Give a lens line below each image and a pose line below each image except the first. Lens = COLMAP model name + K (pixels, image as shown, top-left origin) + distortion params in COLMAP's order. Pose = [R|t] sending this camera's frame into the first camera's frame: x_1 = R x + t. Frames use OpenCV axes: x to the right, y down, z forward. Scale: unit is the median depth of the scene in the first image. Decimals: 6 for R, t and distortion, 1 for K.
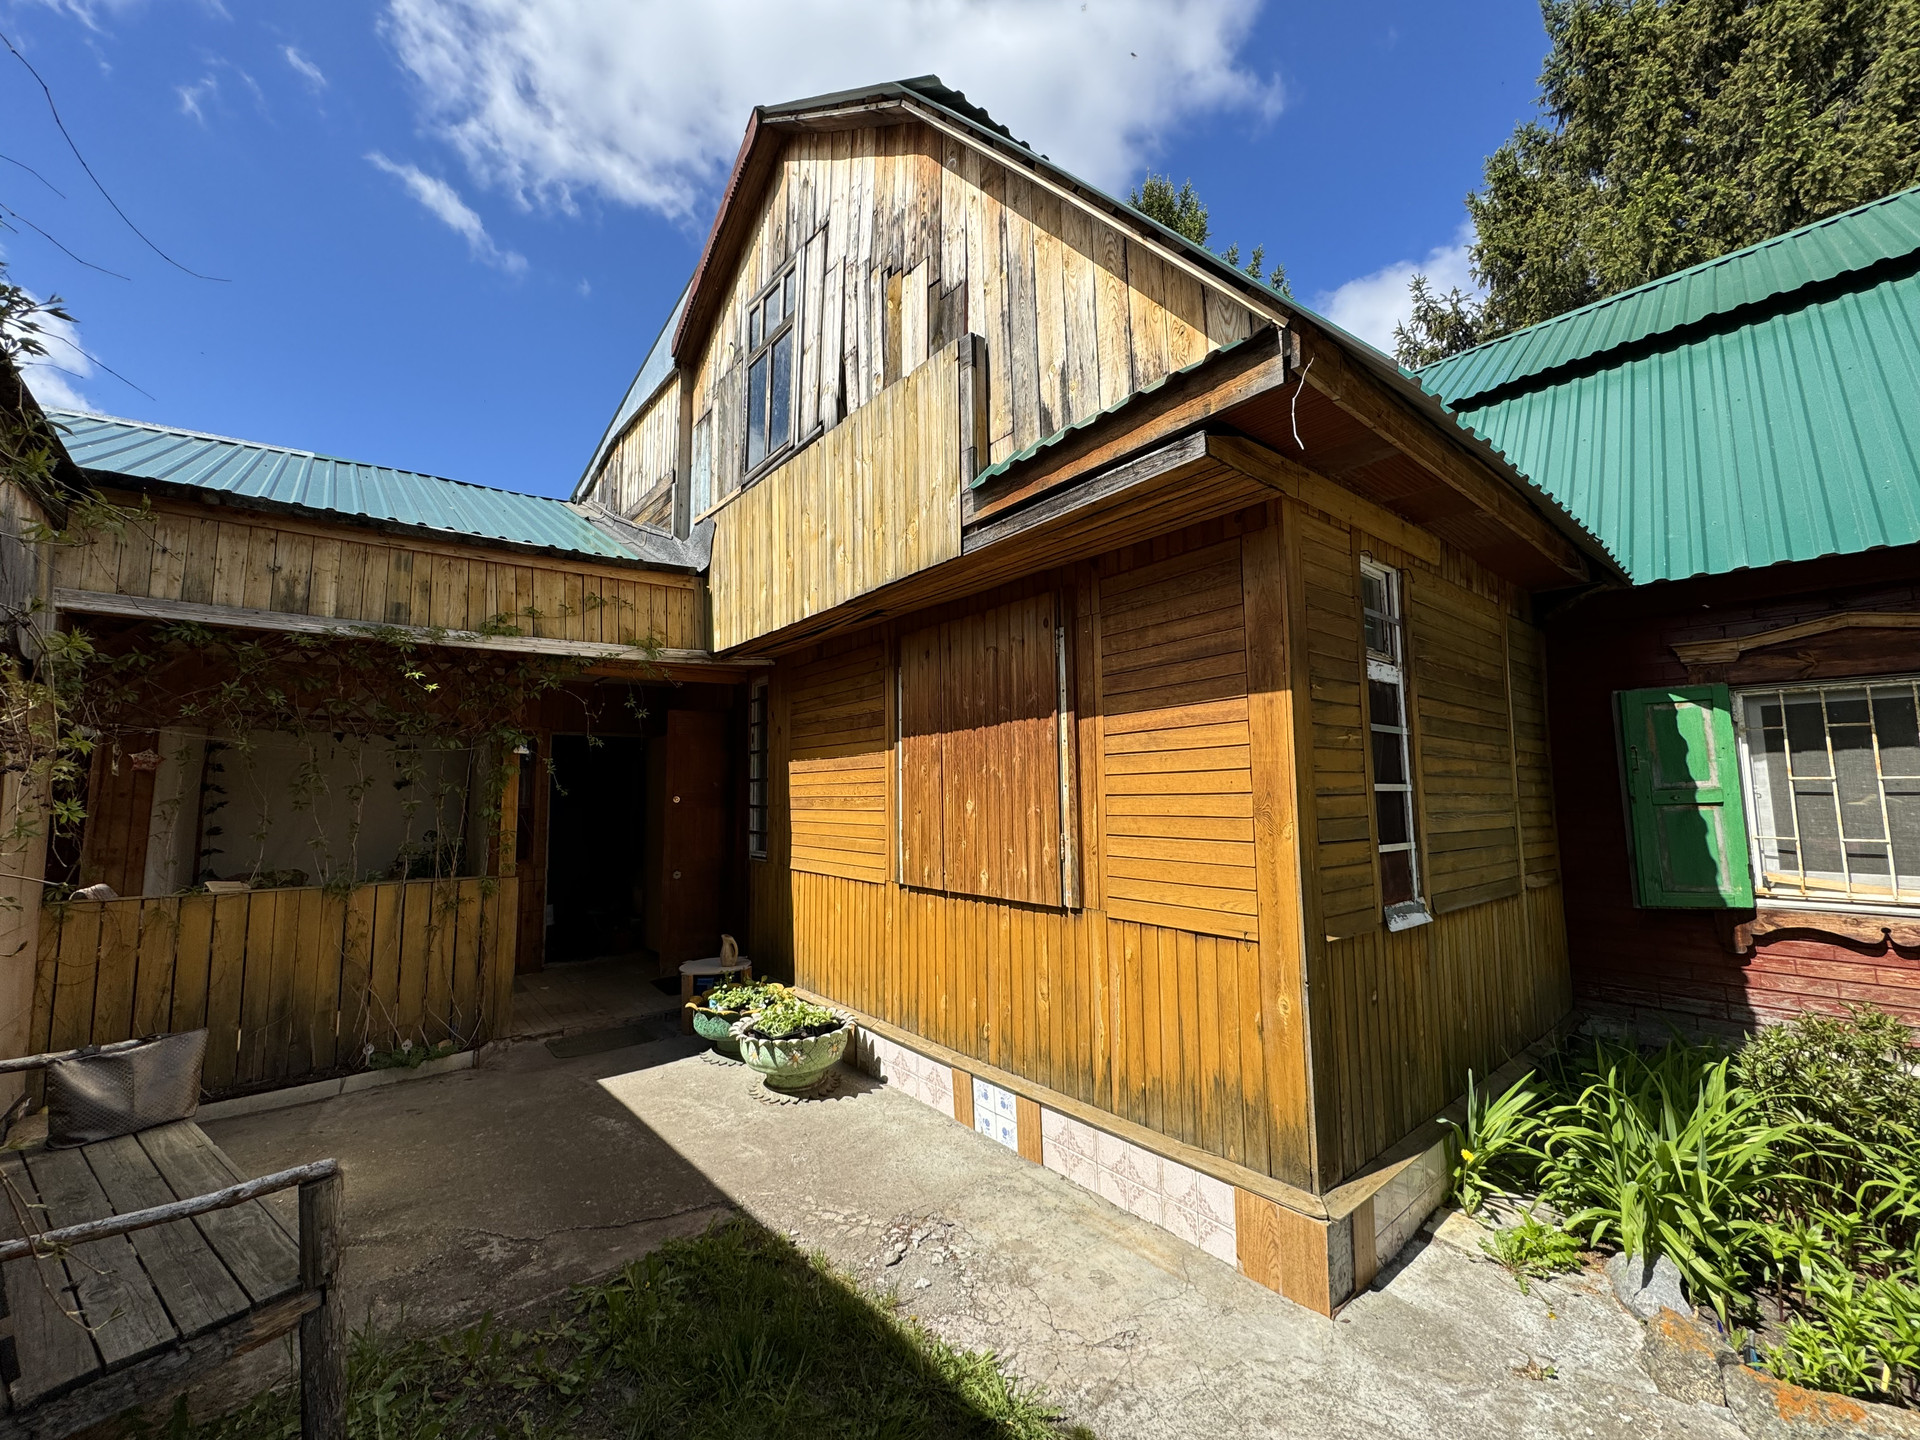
lens RADIAL K [[764.1, 0, 966.3], [0, 764.1, 717.8], [0, 0, 1]] dist [-0.002442, 0.000182]
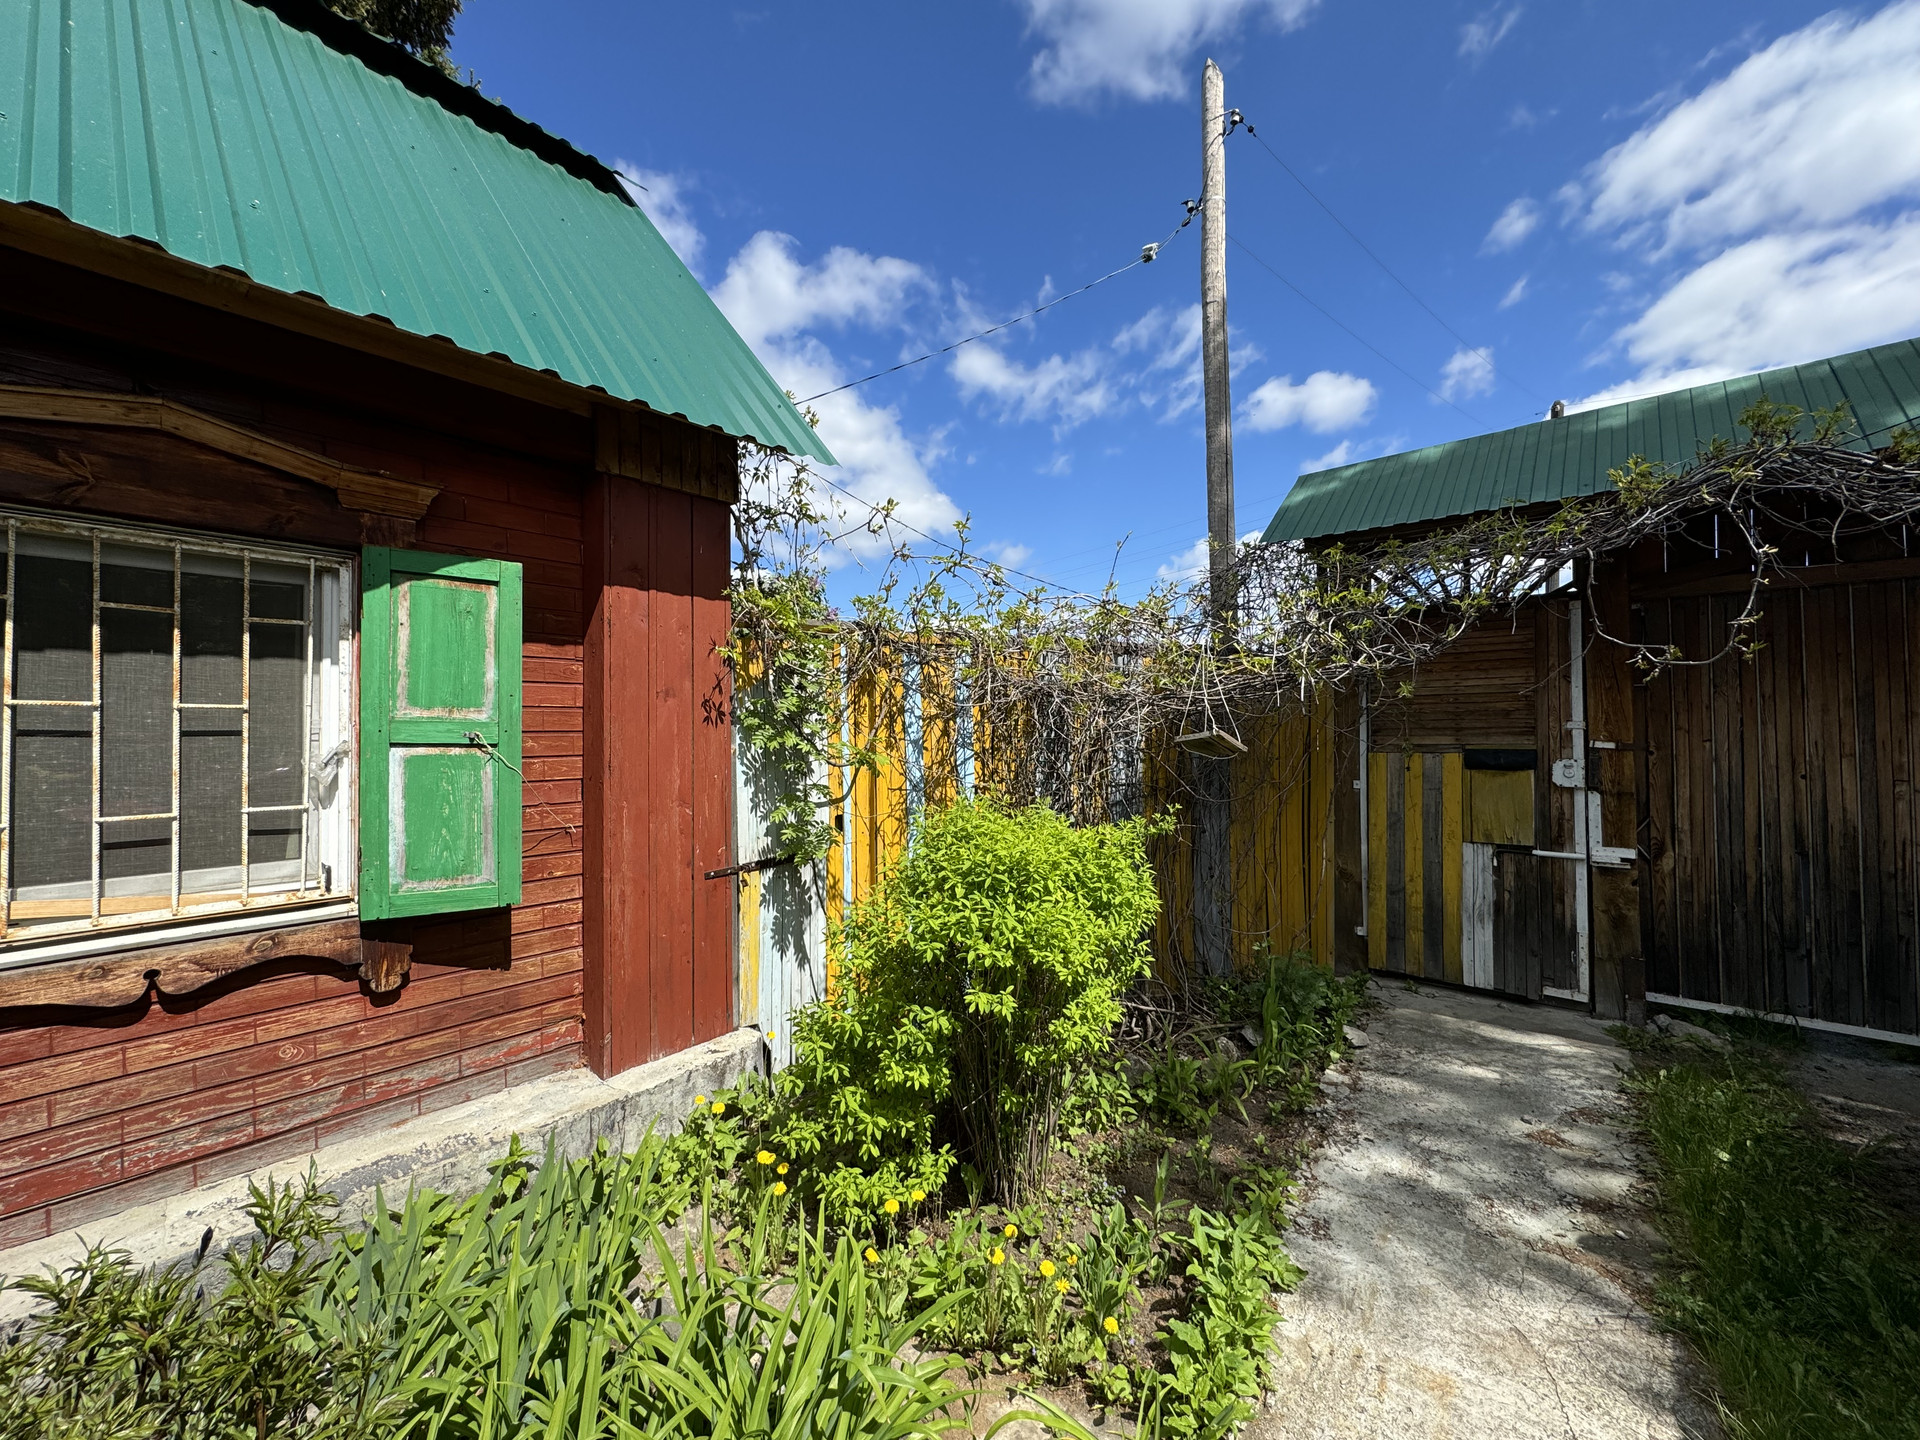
lens RADIAL K [[764.1, 0, 962.7], [0, 764.1, 709.9], [0, 0, 1]] dist [-0.002442, 0.000182]
pose [[-0.132680, 0.023549, 0.990879, 0.513972], [-0.097863, 0.994521, -0.036739, 0.041982], [-0.986316, -0.101845, -0.129649, 0.456319]]
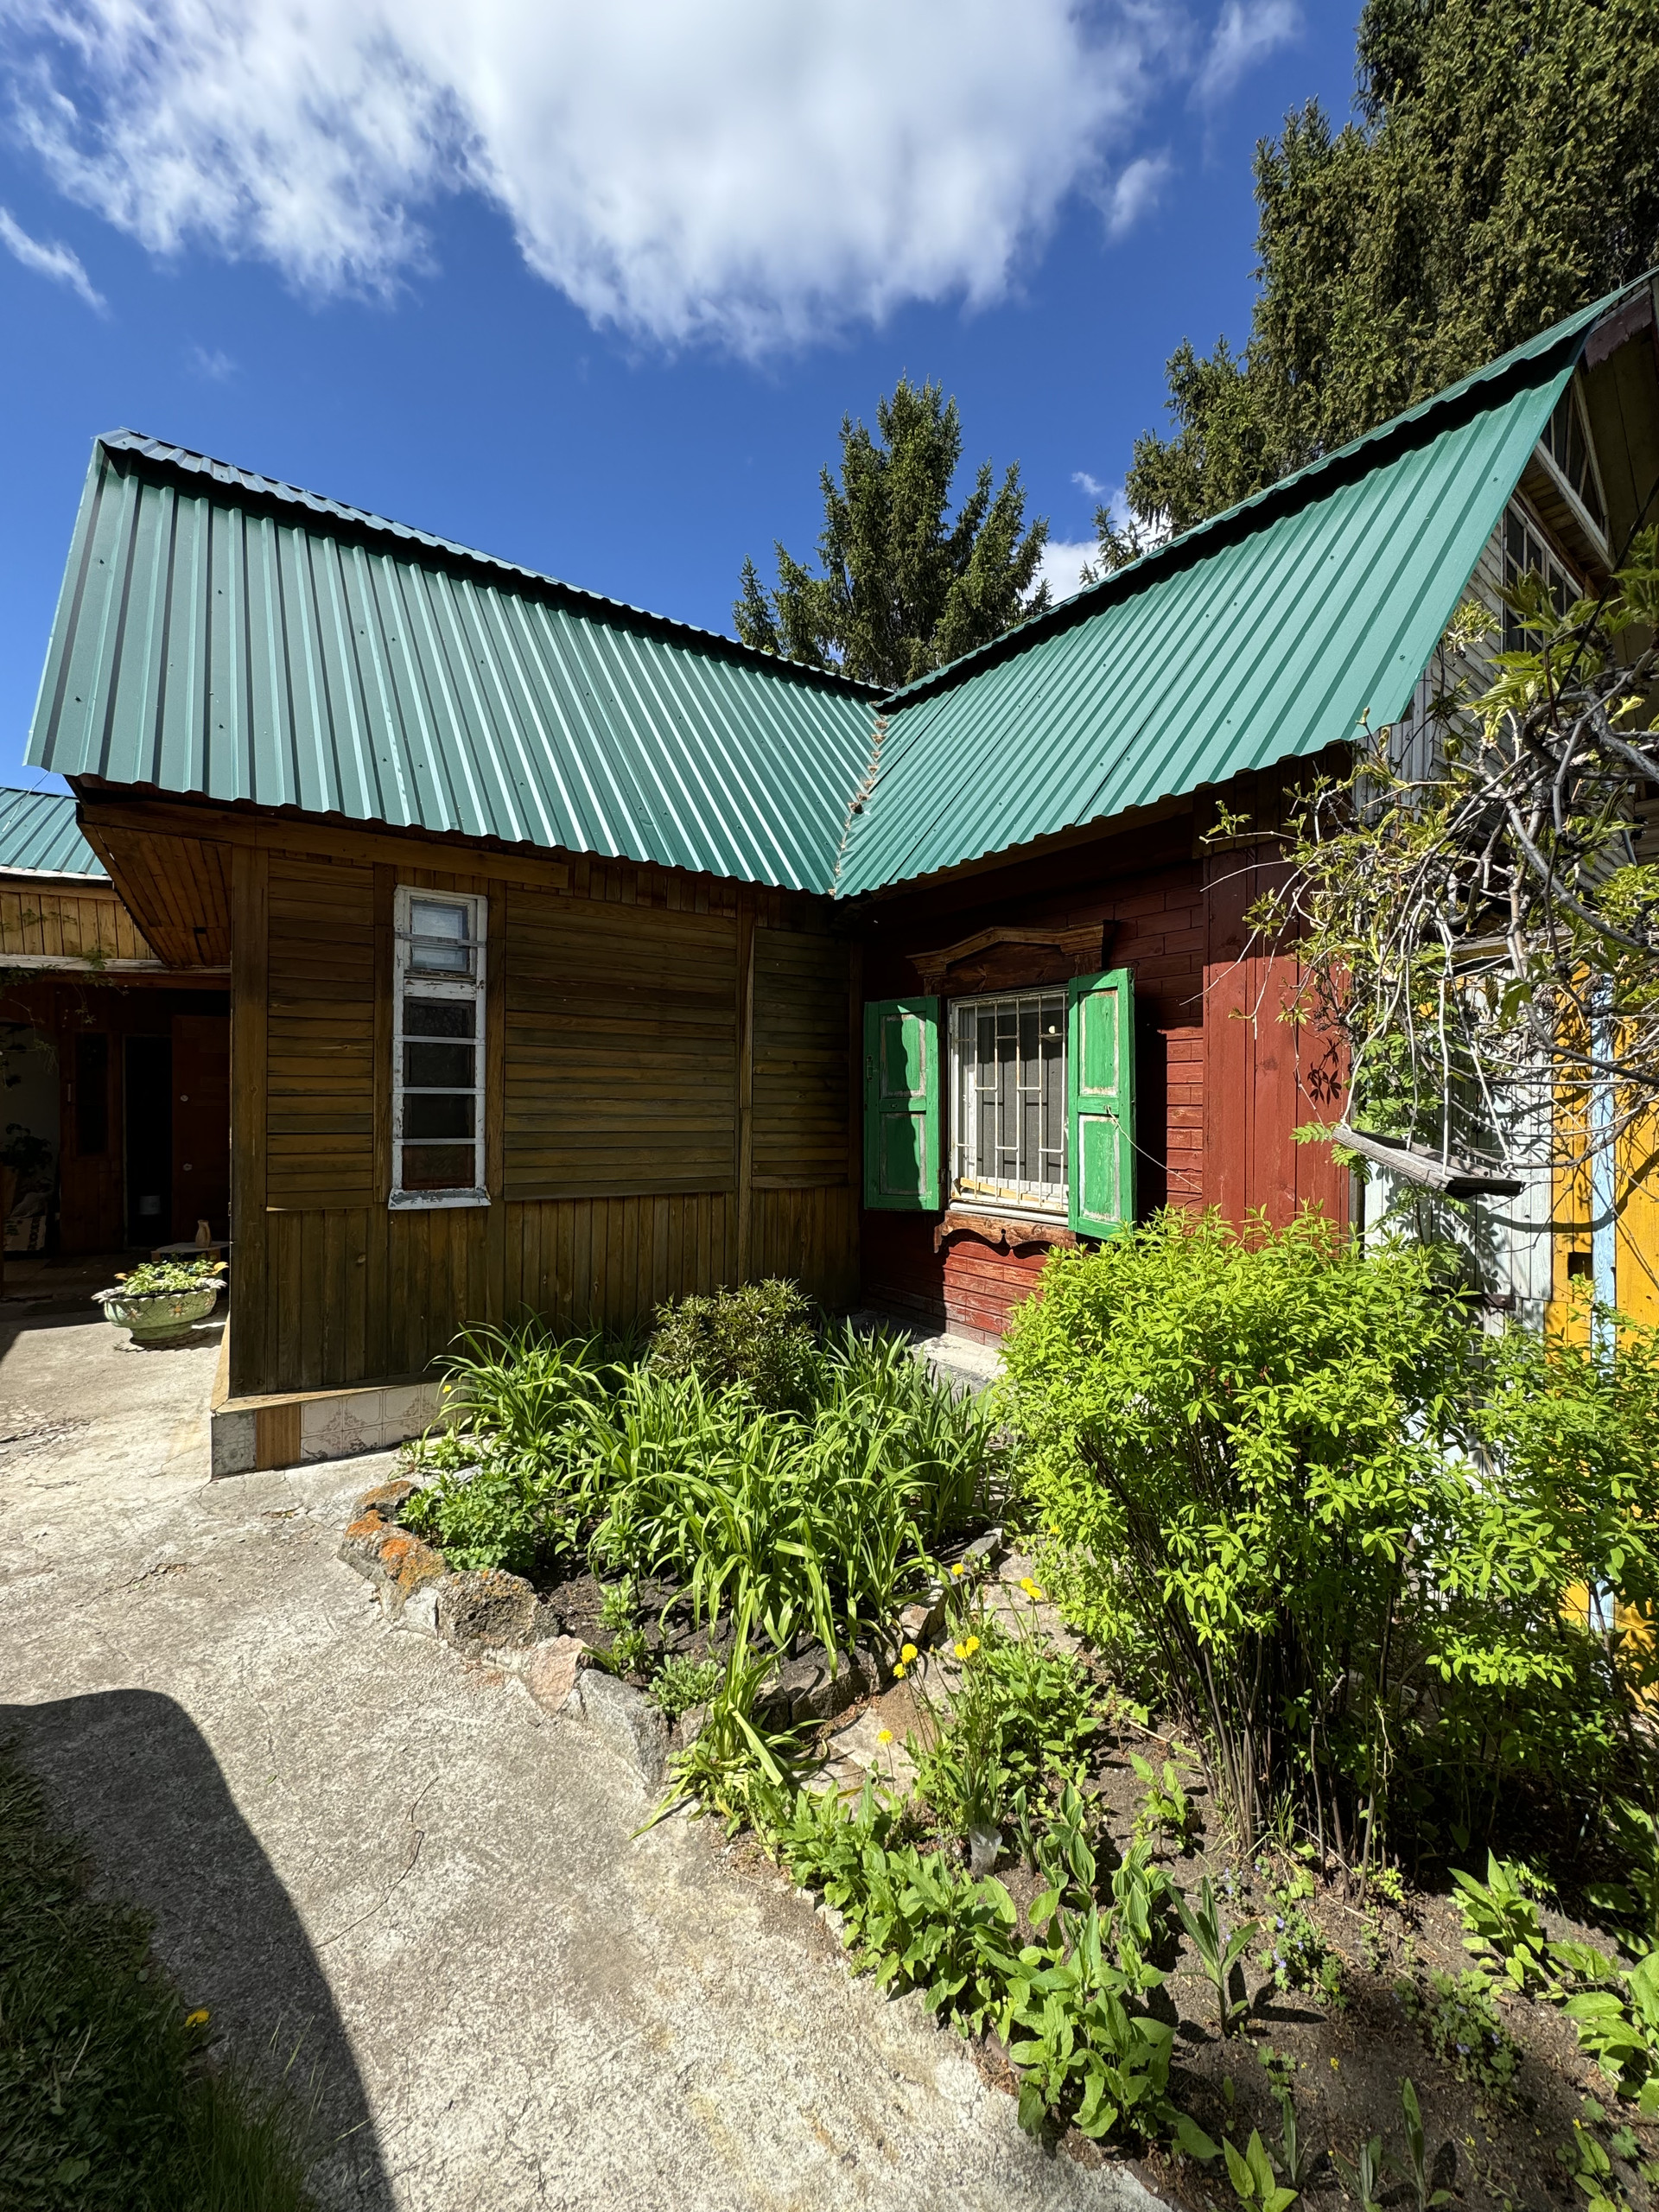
lens RADIAL K [[880.3, 0, 823.7], [0, 880.3, 1104.5], [0, 0, 1]] dist [-0.002442, 0.000182]
pose [[0.994800, 0.012975, -0.101022, 0.984200], [-0.002630, 0.994795, 0.101865, -0.020246], [0.101818, -0.101069, 0.989656, -0.206557]]
